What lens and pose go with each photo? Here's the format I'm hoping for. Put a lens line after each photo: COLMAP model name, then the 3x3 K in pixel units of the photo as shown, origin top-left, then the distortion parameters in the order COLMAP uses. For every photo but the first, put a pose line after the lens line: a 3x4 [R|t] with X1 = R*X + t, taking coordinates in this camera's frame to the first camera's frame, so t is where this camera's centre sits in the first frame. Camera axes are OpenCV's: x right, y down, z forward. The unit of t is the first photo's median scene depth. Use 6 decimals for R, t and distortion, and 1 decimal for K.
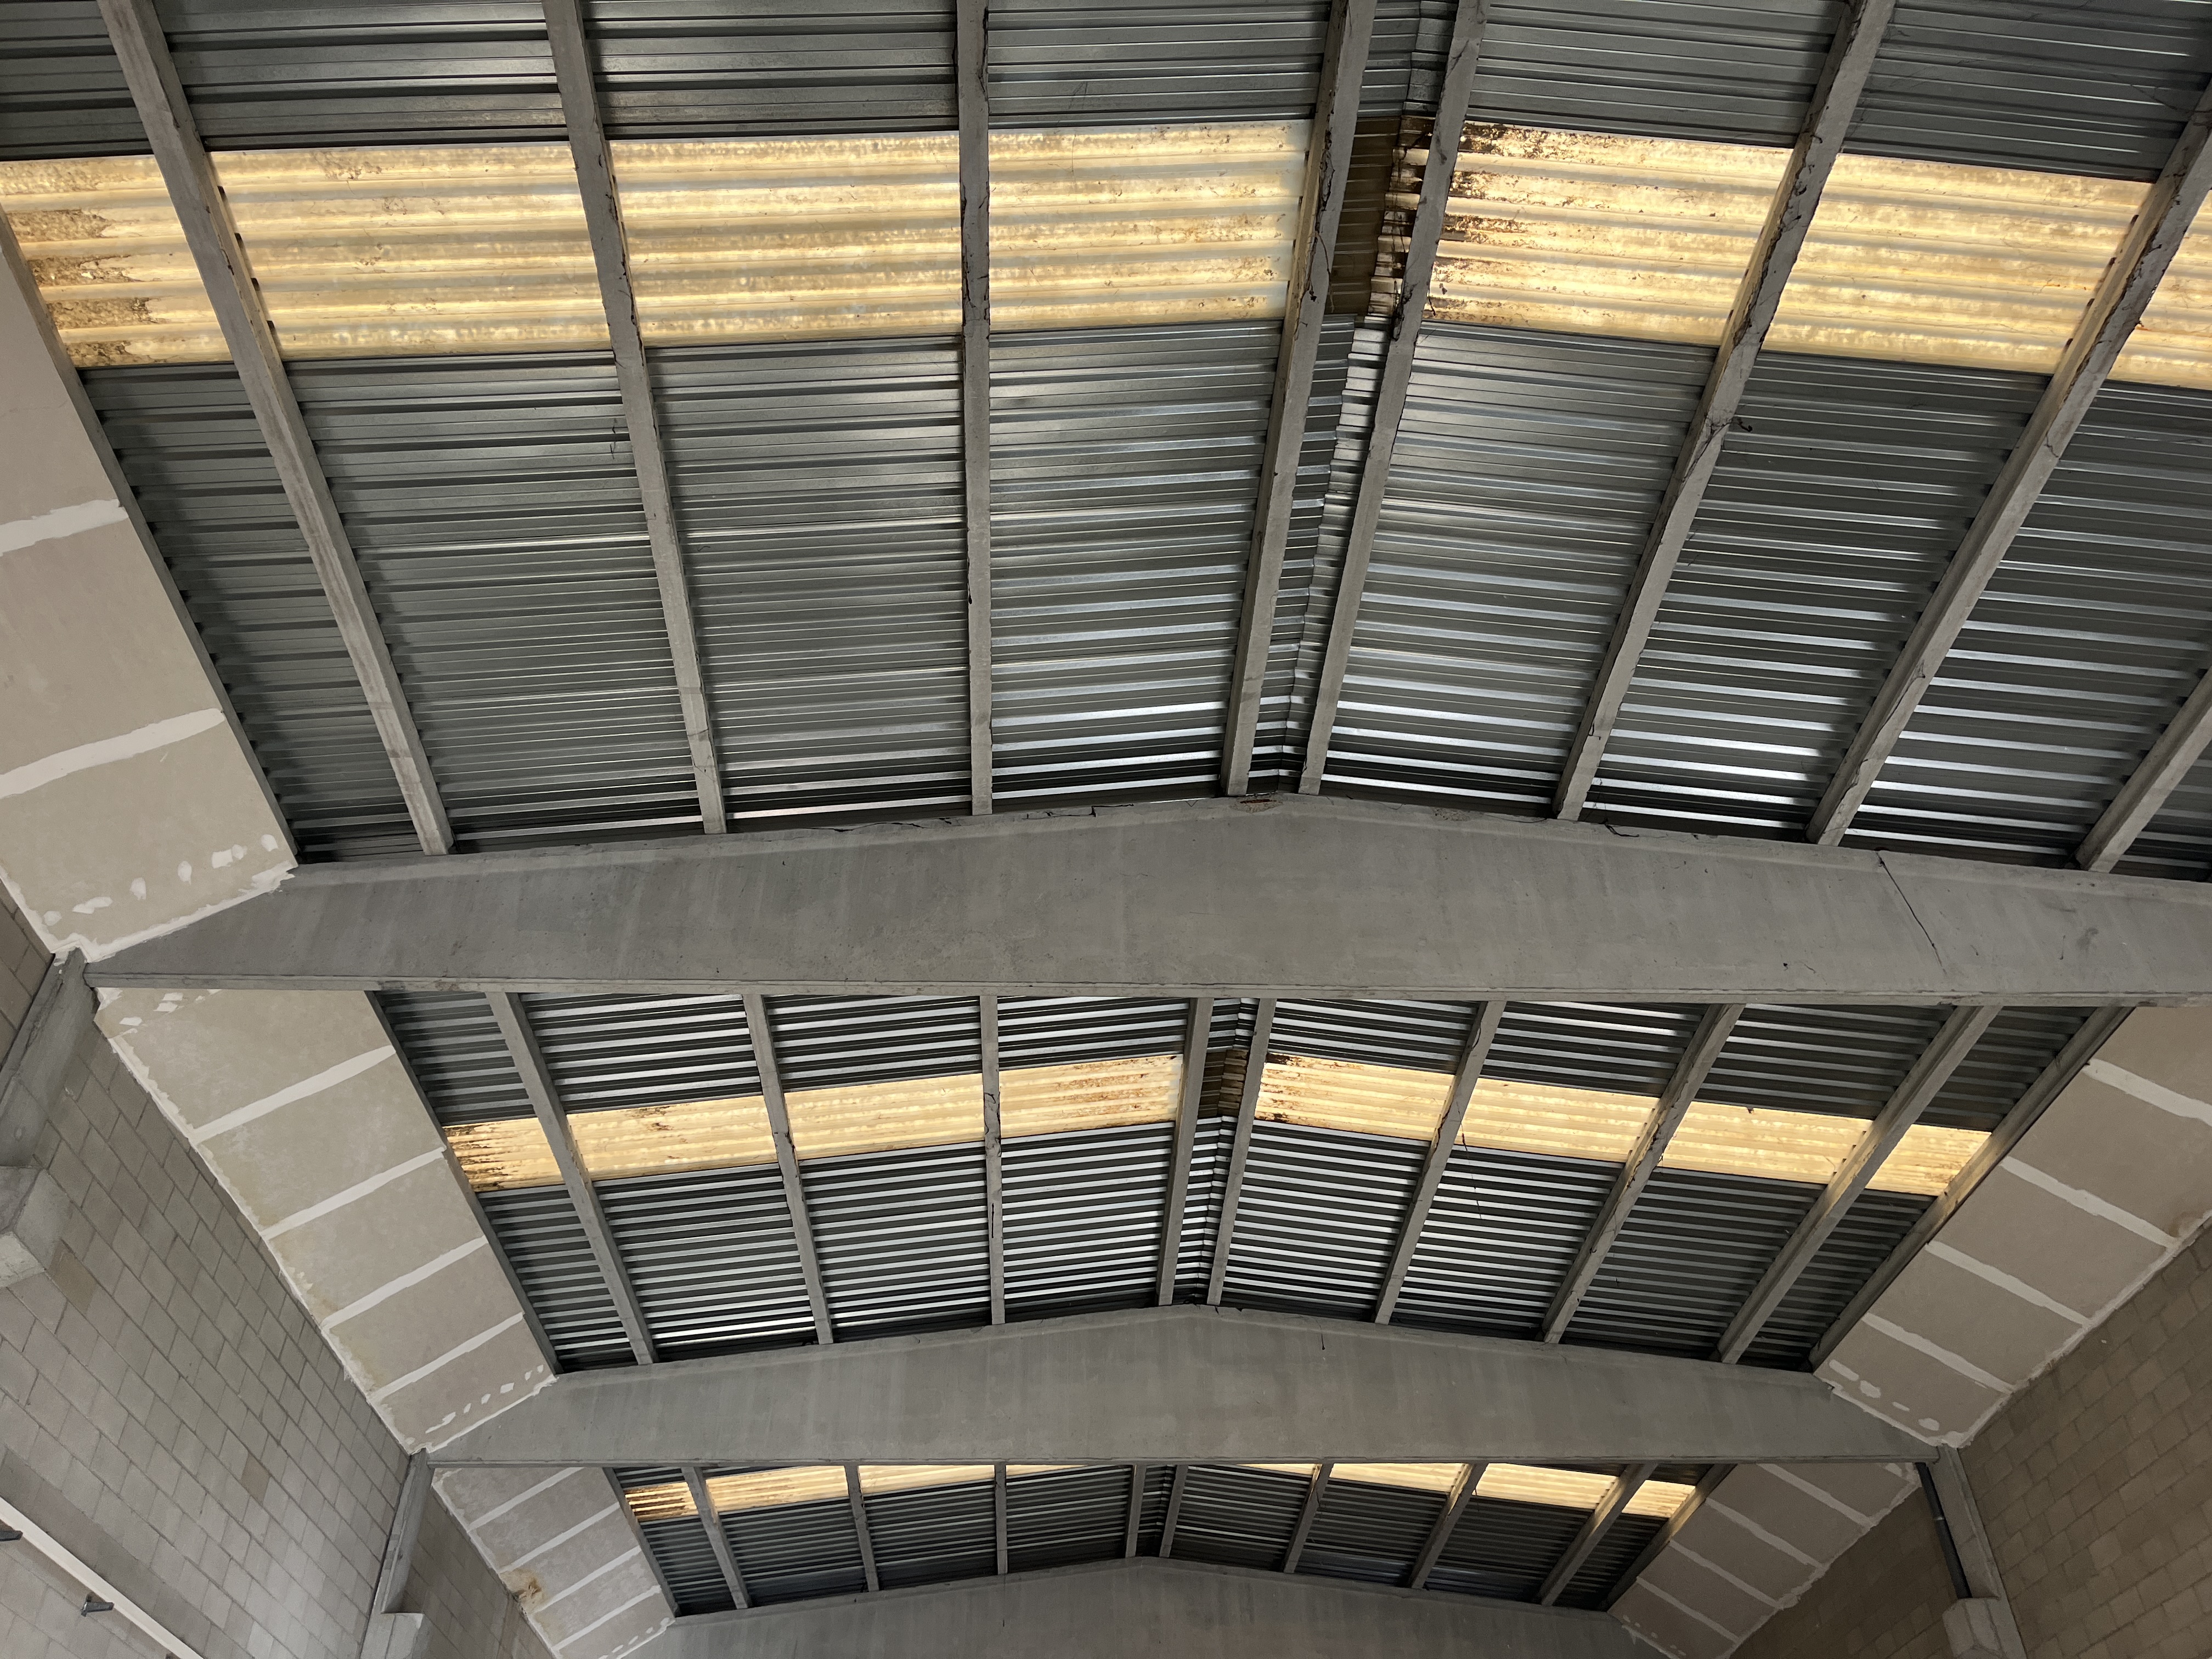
lens RADIAL K [[1656.7, 0, 1103.7], [0, 1656.7, 836.7], [0, 0, 1]] dist [0.087484, -0.121295]
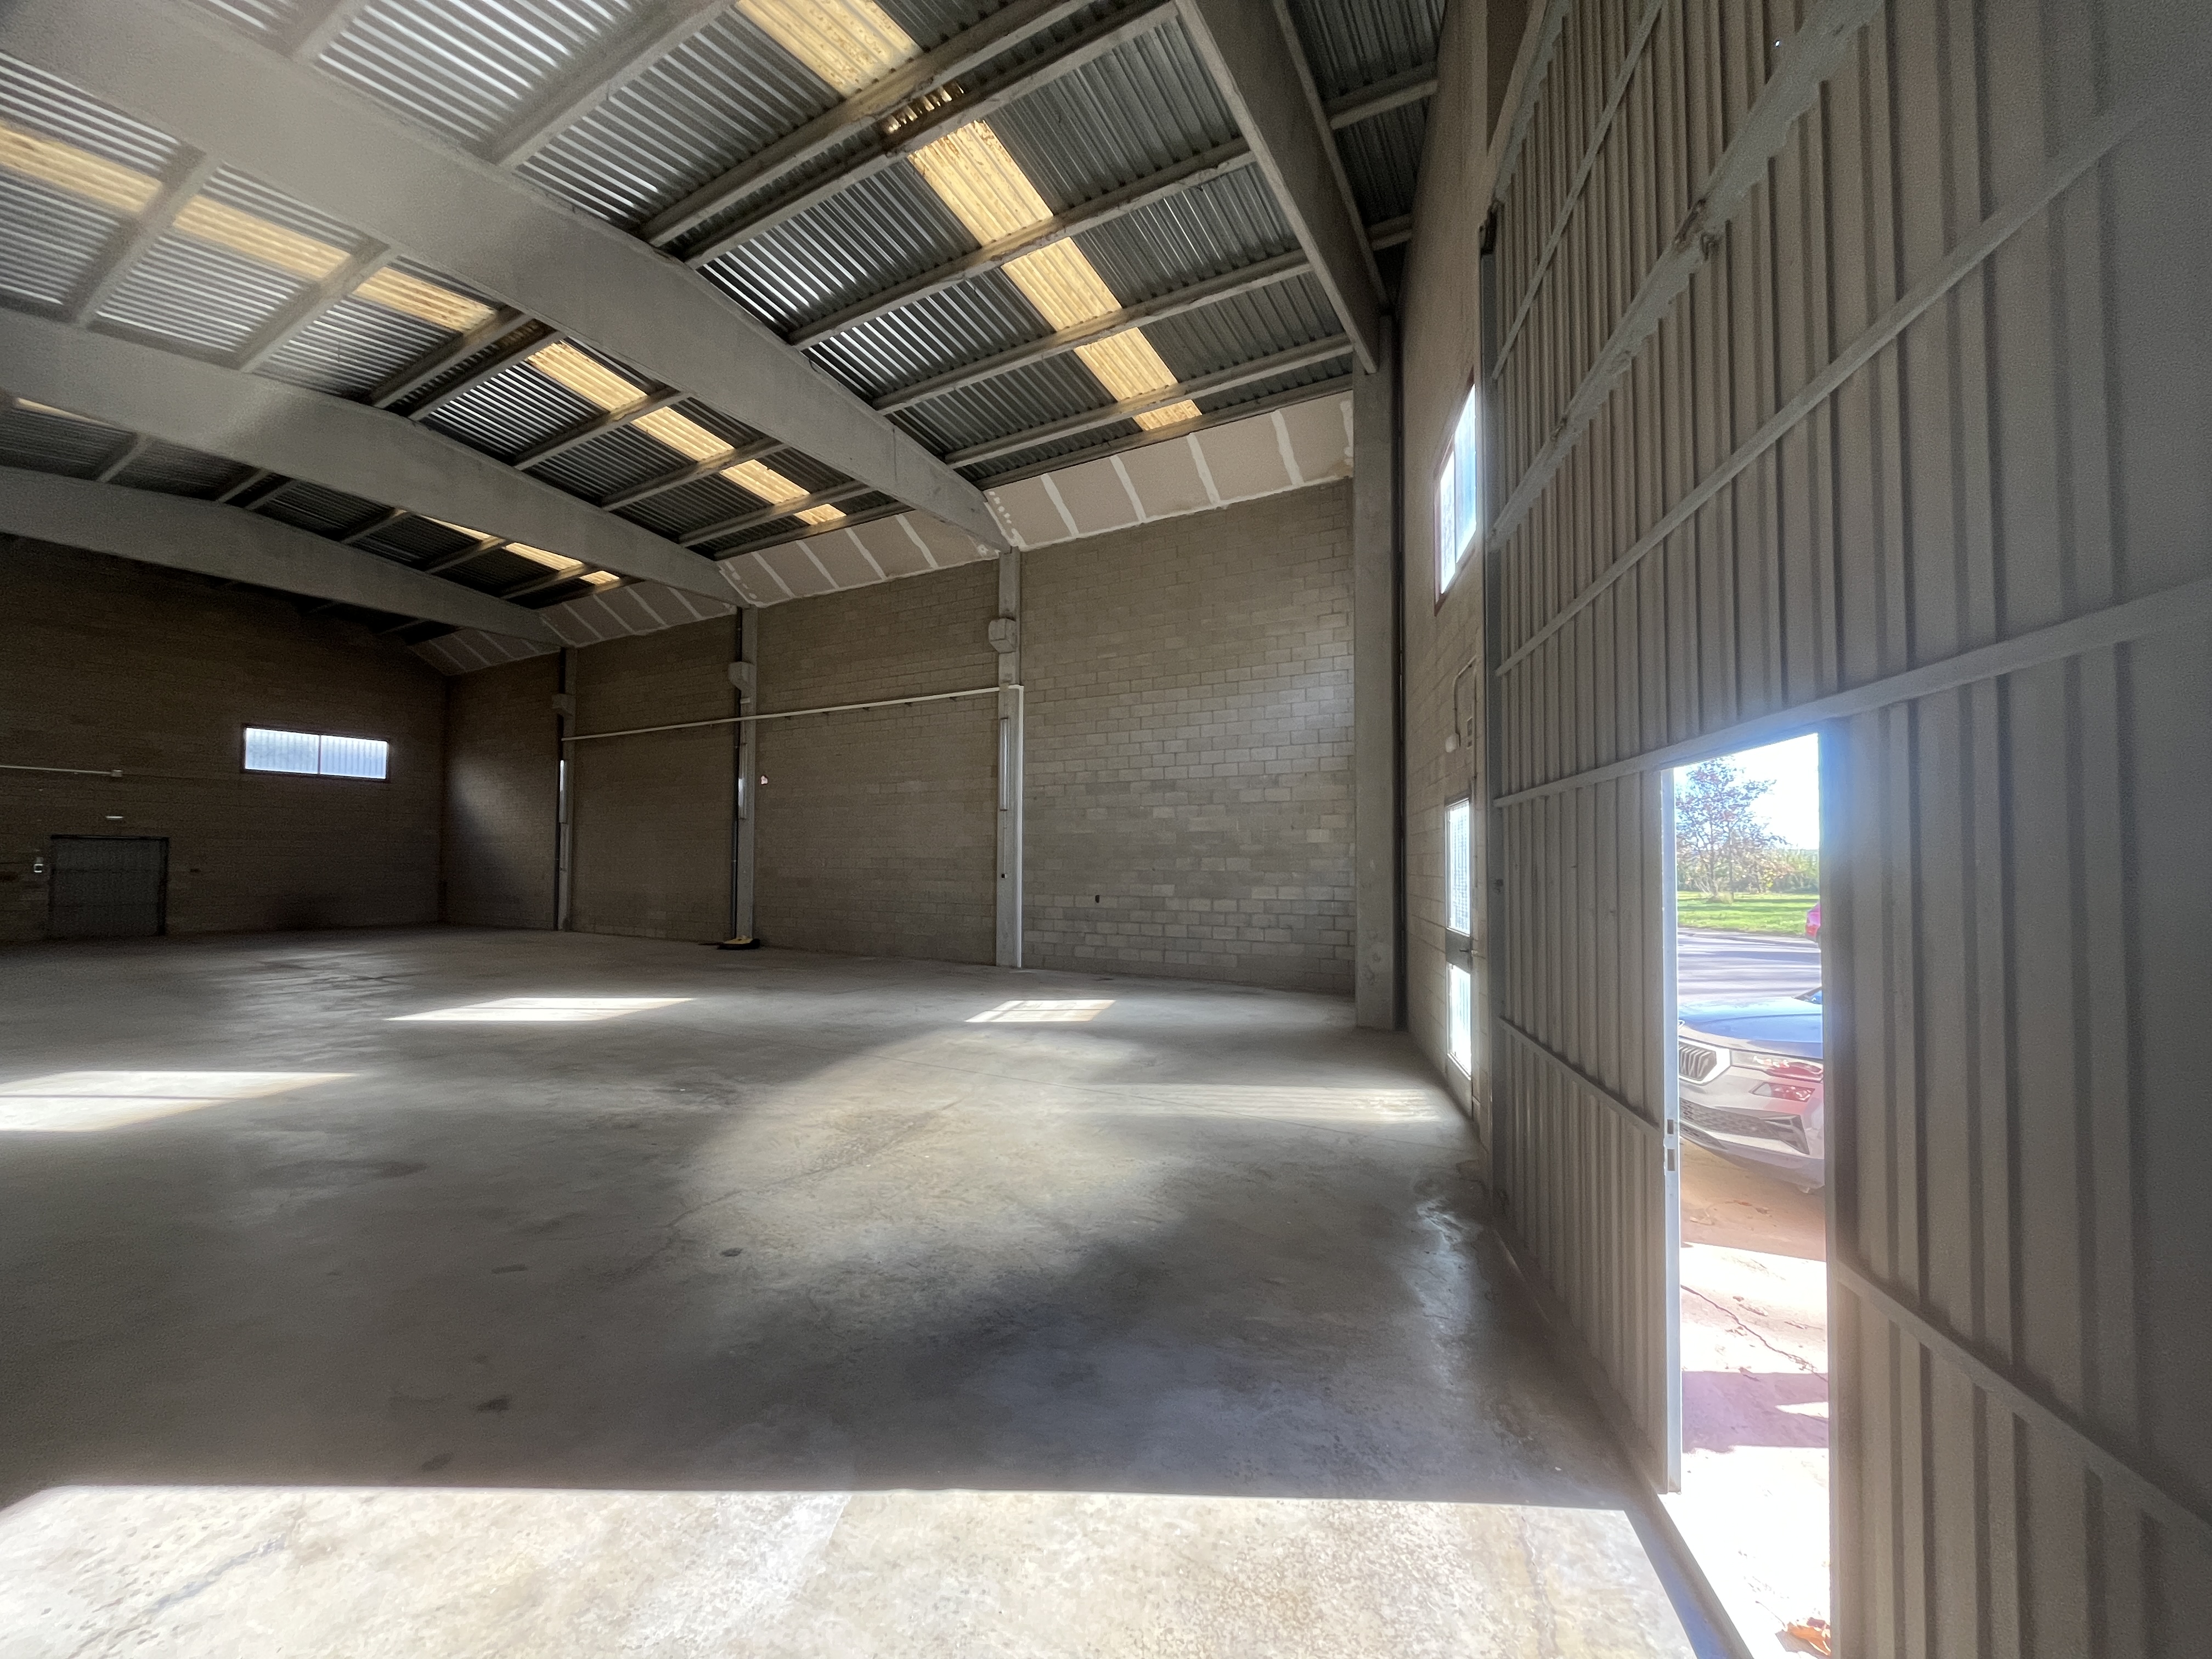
lens RADIAL K [[893.0, 0, 1101.7], [0, 893.0, 831.4], [0, 0, 1]] dist [-0.002475, -0.000737]
pose [[0.540948, 0.054221, 0.839306, -0.321780], [-0.562371, 0.765350, 0.313015, -0.084203], [-0.625391, -0.641327, 0.444507, -0.117610]]
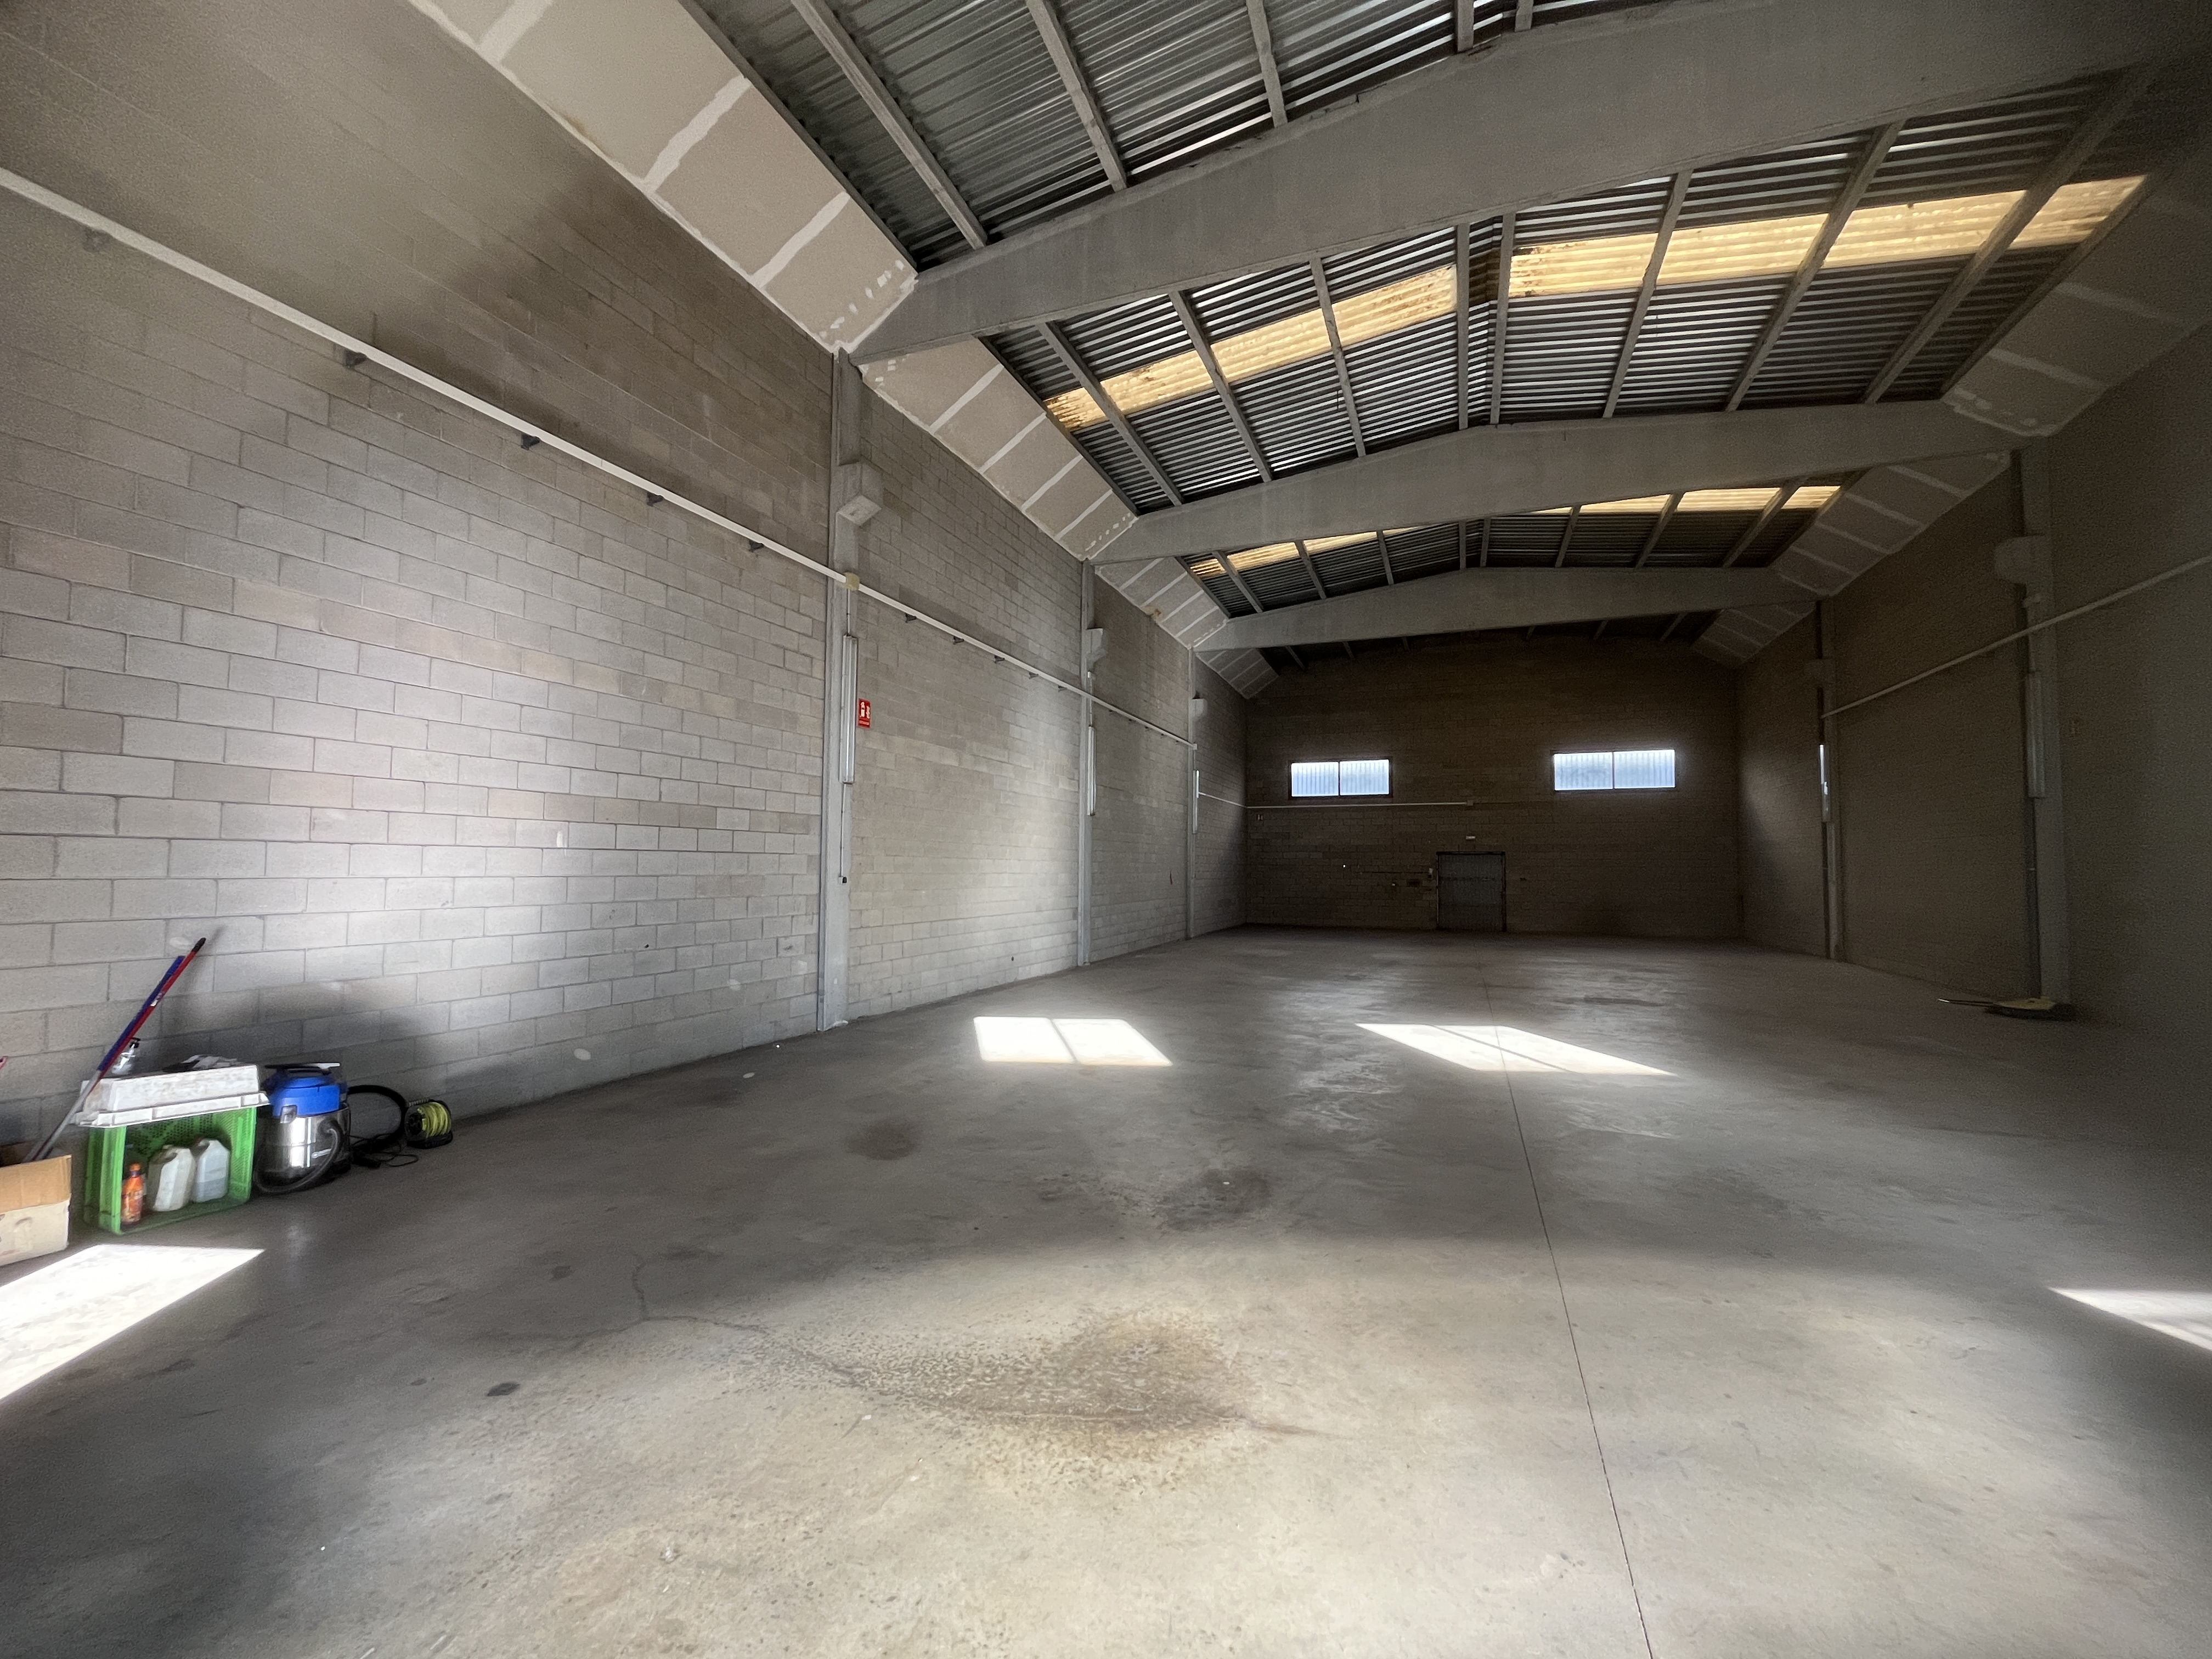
lens RADIAL K [[893.0, 0, 1101.7], [0, 893.0, 831.4], [0, 0, 1]] dist [-0.002475, -0.000737]
pose [[0.913636, 0.008857, -0.406436, 0.080576], [0.246875, 0.782219, 0.572002, -0.010479], [0.322989, -0.622941, 0.712477, -0.023108]]
